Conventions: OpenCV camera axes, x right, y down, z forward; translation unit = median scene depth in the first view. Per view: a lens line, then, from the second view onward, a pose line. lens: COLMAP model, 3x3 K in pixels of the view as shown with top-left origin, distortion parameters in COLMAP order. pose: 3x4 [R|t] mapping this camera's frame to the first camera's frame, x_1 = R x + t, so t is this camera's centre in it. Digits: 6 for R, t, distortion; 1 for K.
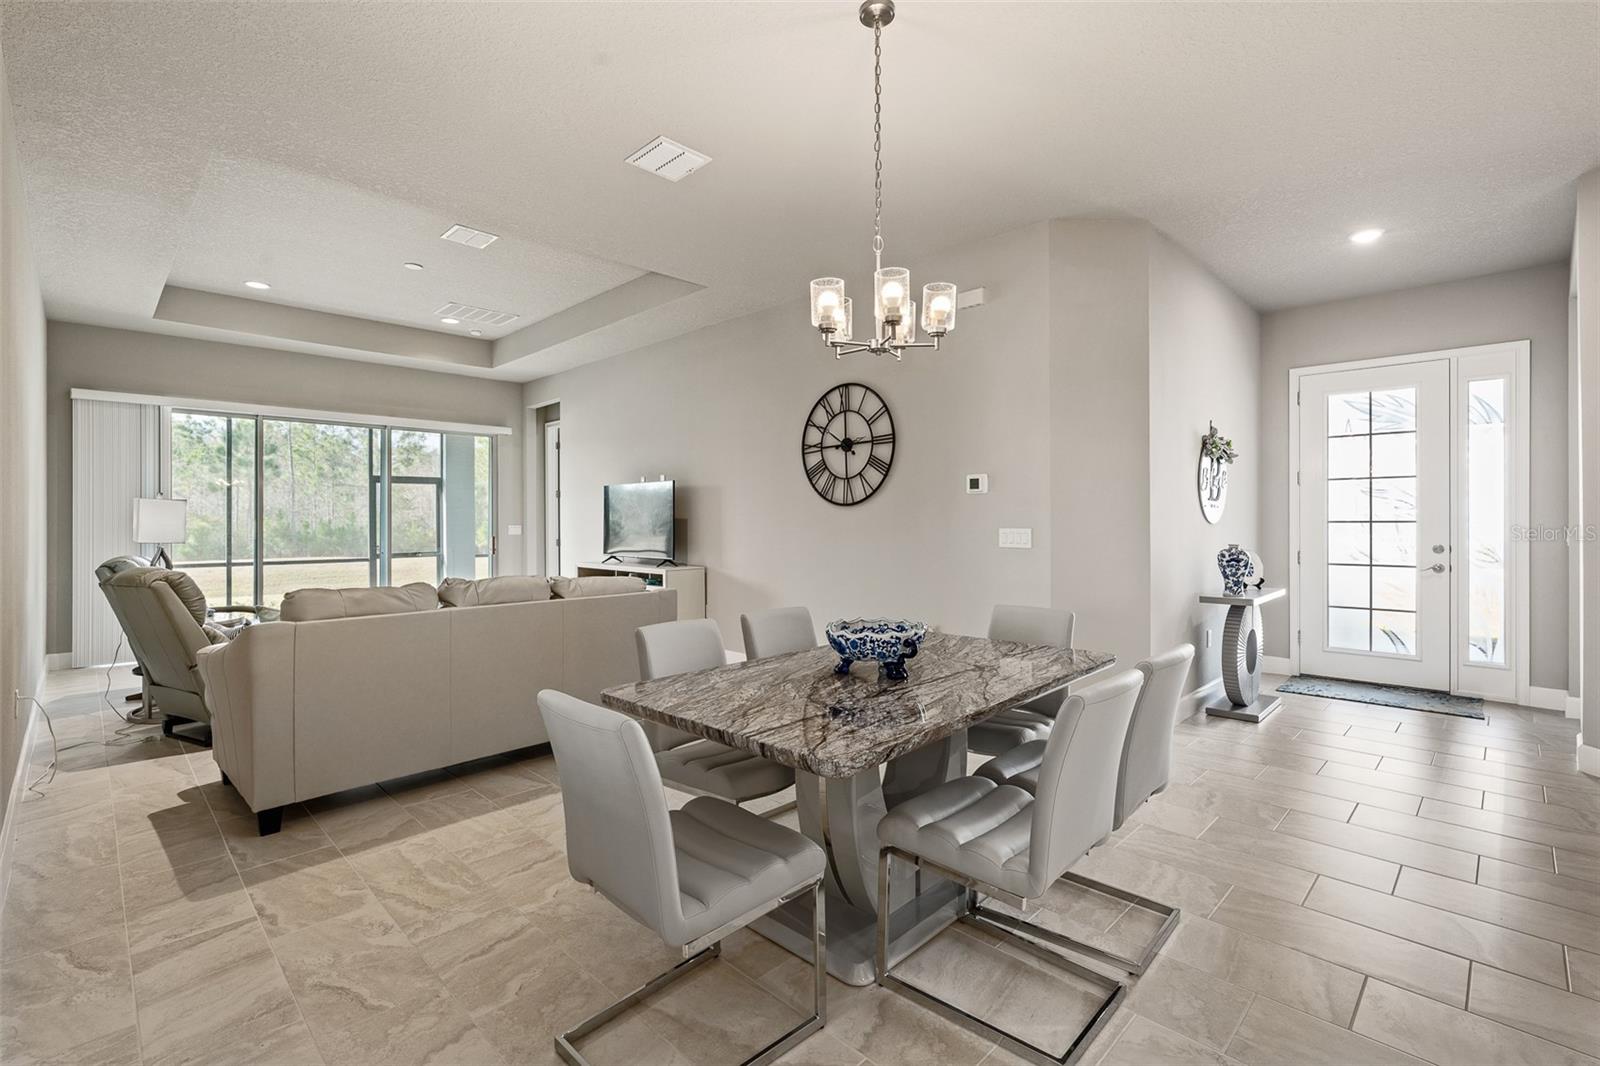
lens RADIAL K [[719.7, 0, 797.1], [0, 719.7, 519.0], [0, 0, 1]] dist [-0.002720, 0.000152]
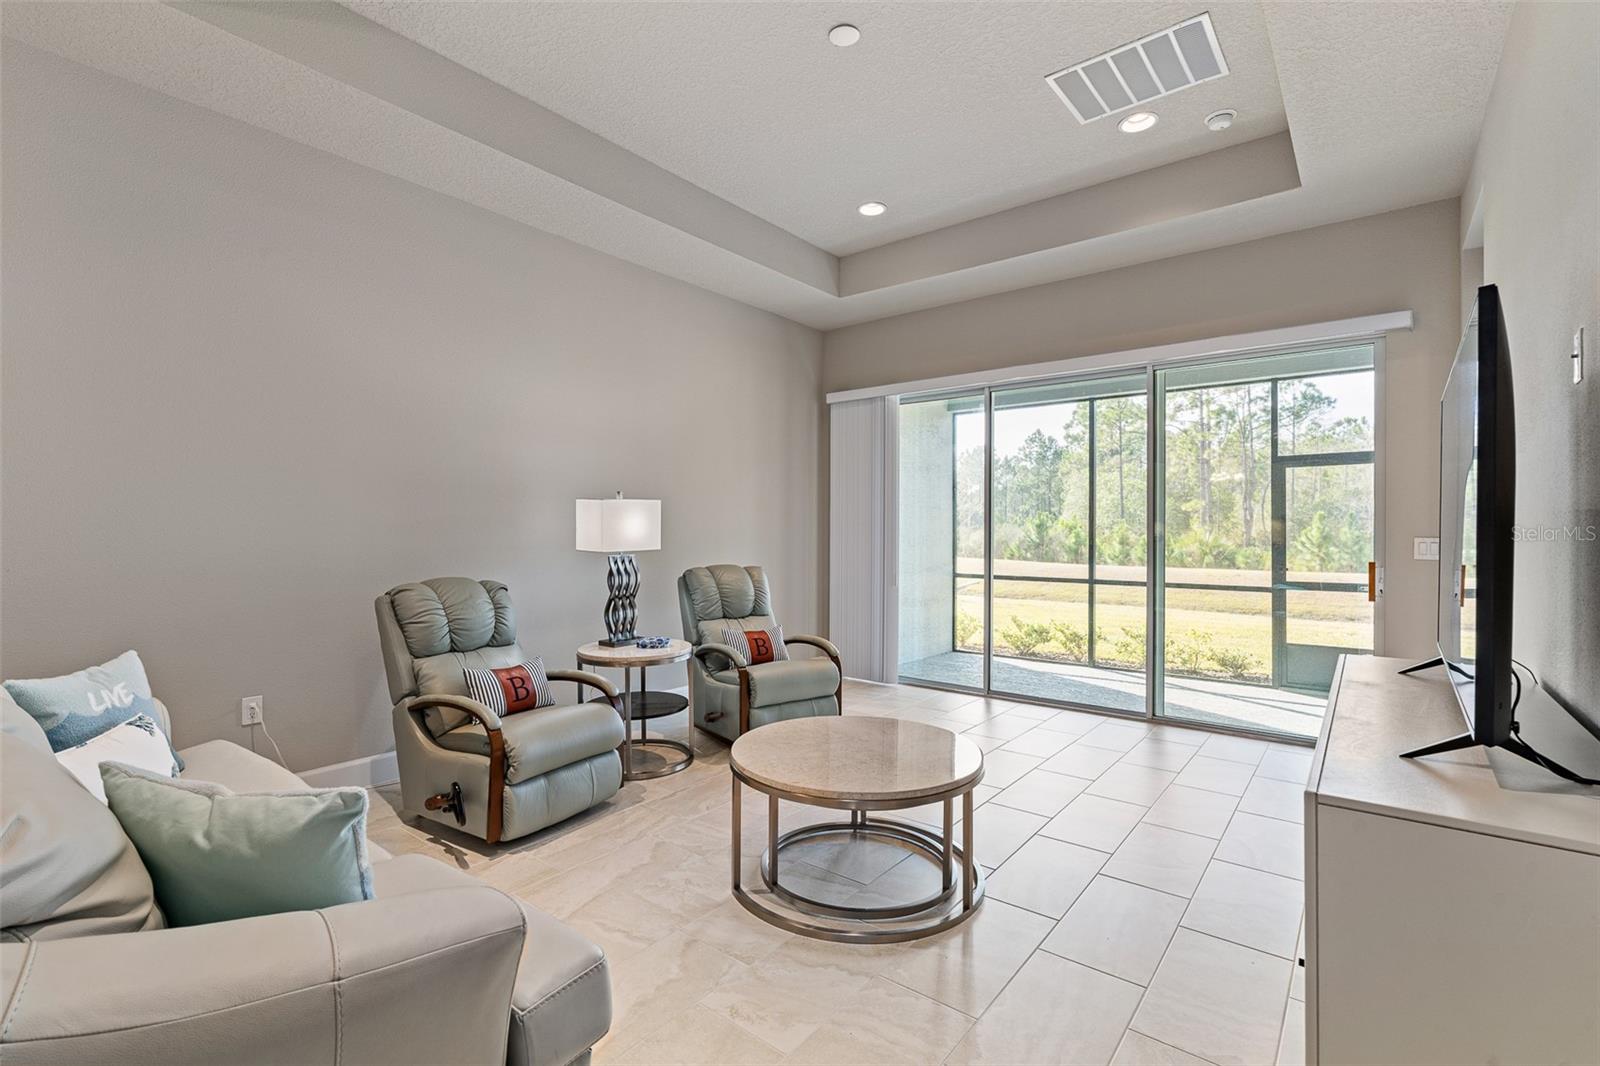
lens RADIAL K [[719.7, 0, 798.4], [0, 719.7, 525.6], [0, 0, 1]] dist [-0.002720, 0.000152]
pose [[0.110450, -0.004346, -0.993872, -0.016646], [-0.002683, 0.999985, -0.004671, 0.005841], [0.993878, 0.003182, 0.110437, 0.733289]]
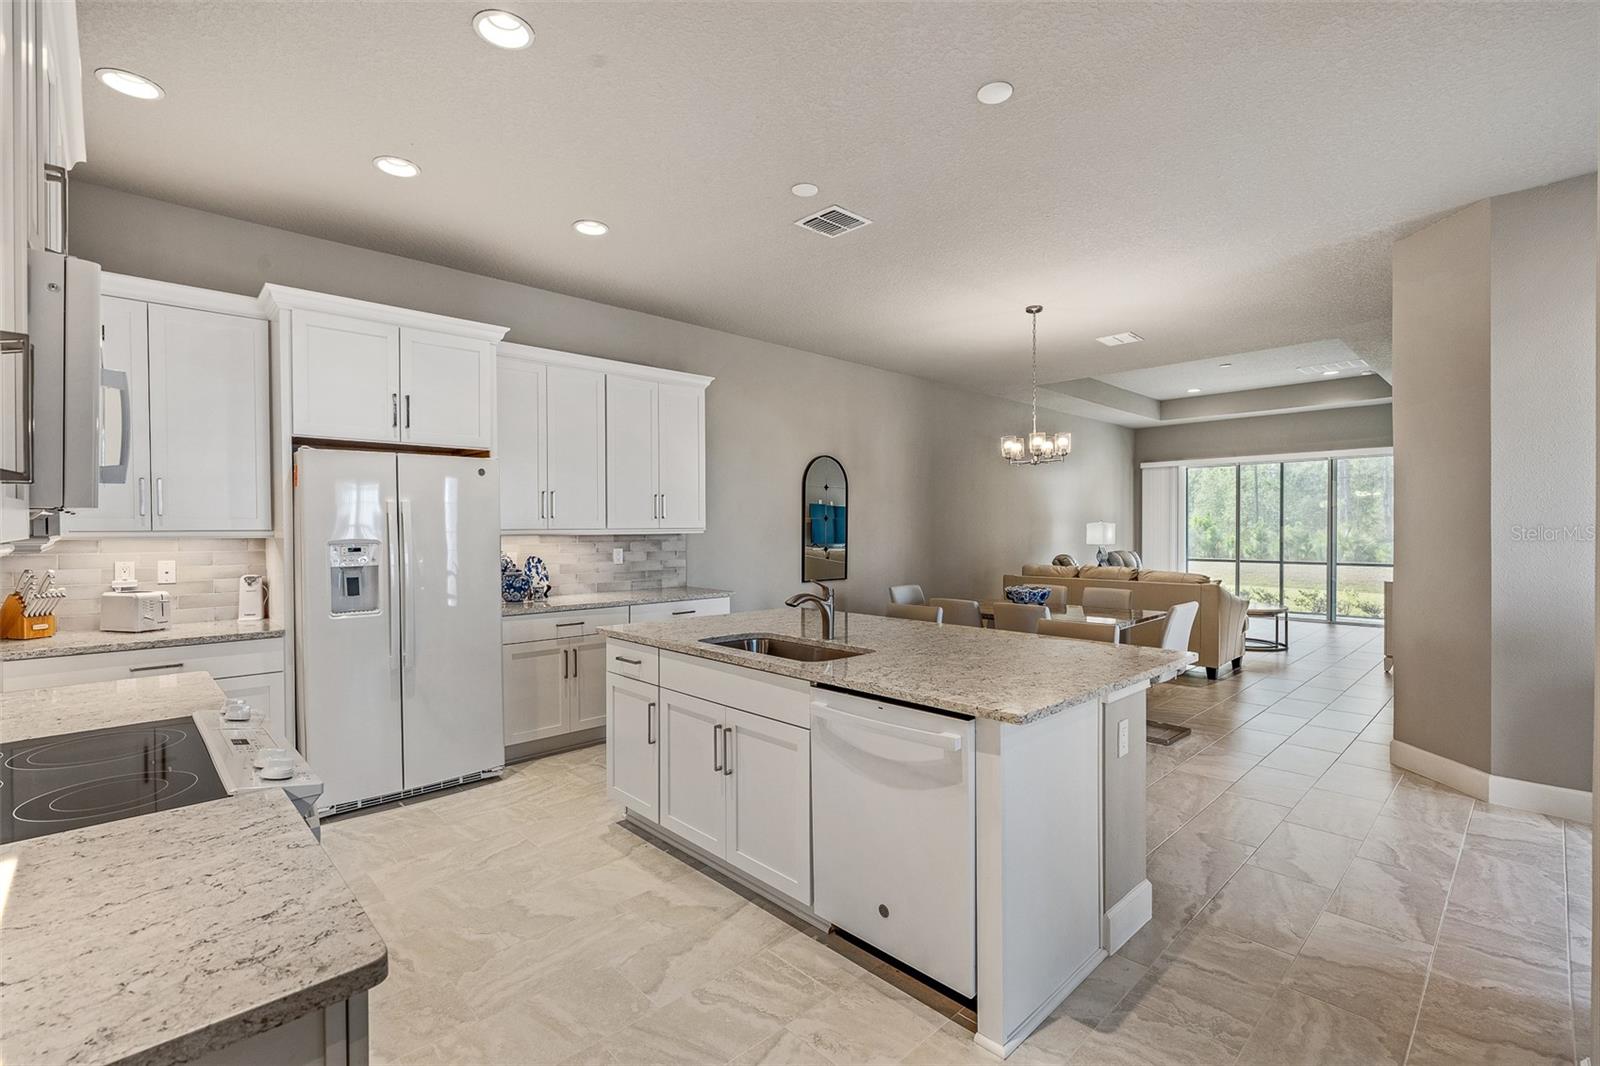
lens RADIAL K [[719.7, 0, 796.7], [0, 719.7, 531.7], [0, 0, 1]] dist [-0.002720, 0.000152]
pose [[-0.022039, 0.006151, -0.999738, 0.808446], [0.005723, 0.999965, 0.006027, -0.013134], [0.999741, -0.005589, -0.022074, 0.104037]]
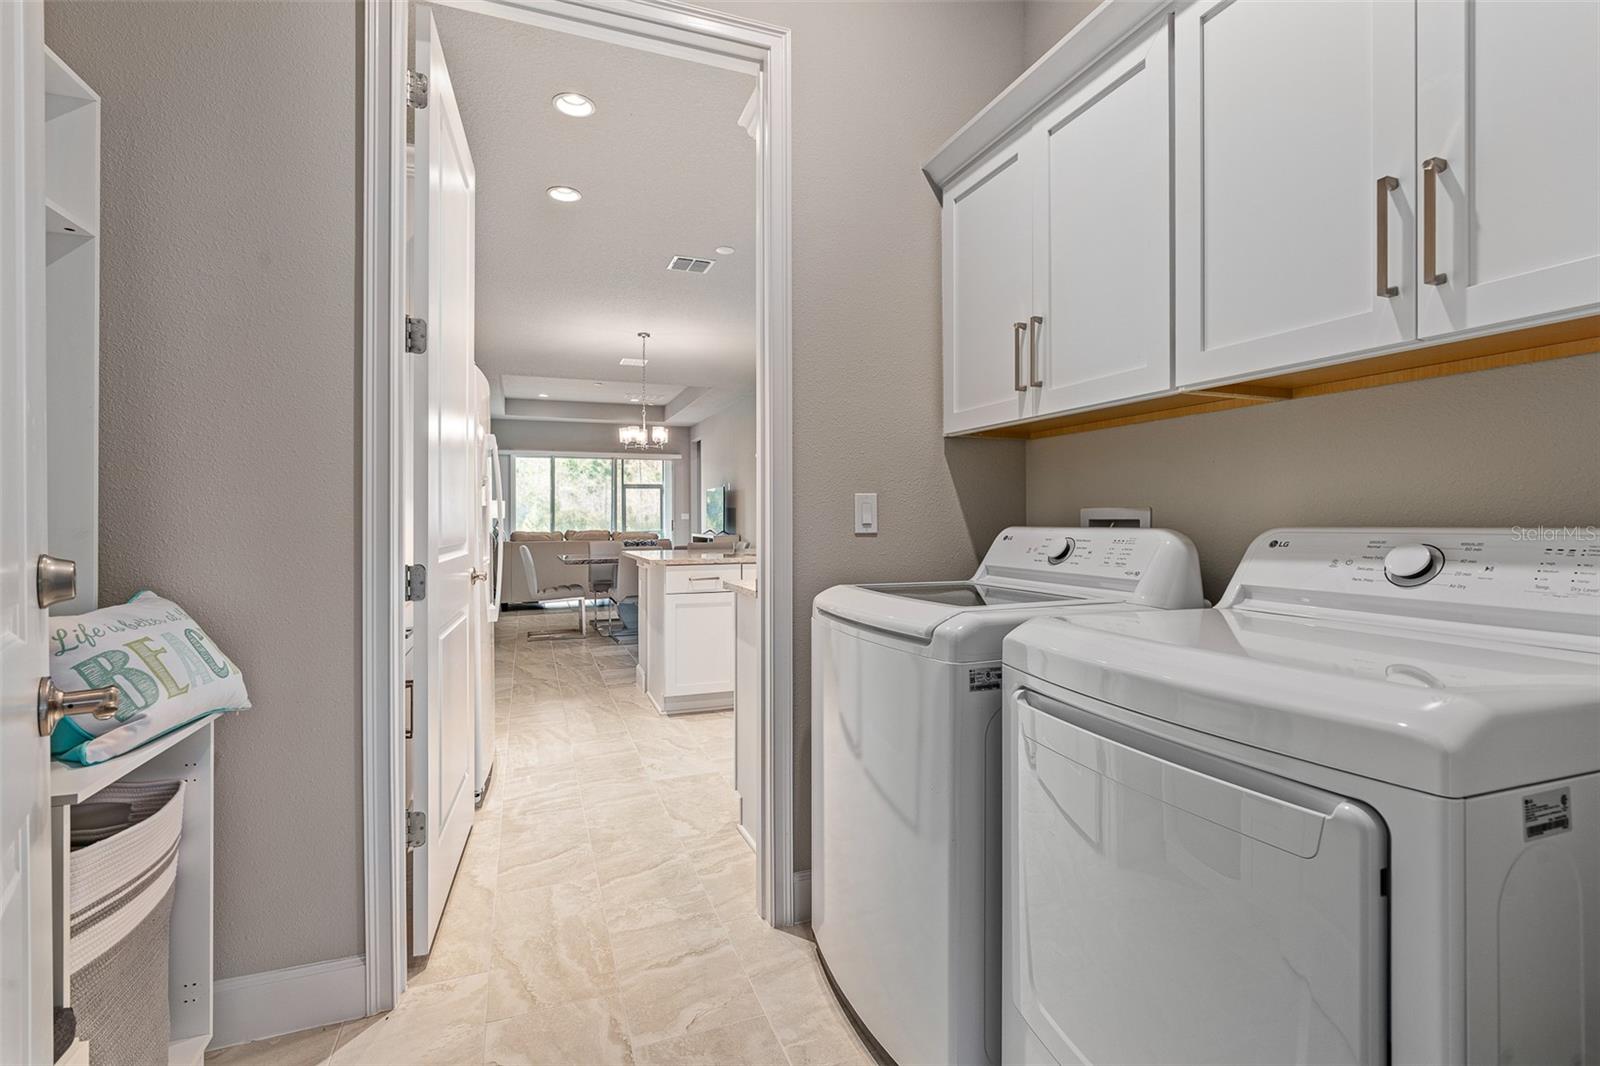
lens RADIAL K [[719.7, 0, 801.7], [0, 719.7, 531.2], [0, 0, 1]] dist [-0.002720, 0.000152]
pose [[0.909484, 0.009605, -0.415627, 0.682593], [0.000323, 0.999716, 0.023809, 0.013475], [0.415738, -0.021789, 0.909223, -0.502228]]
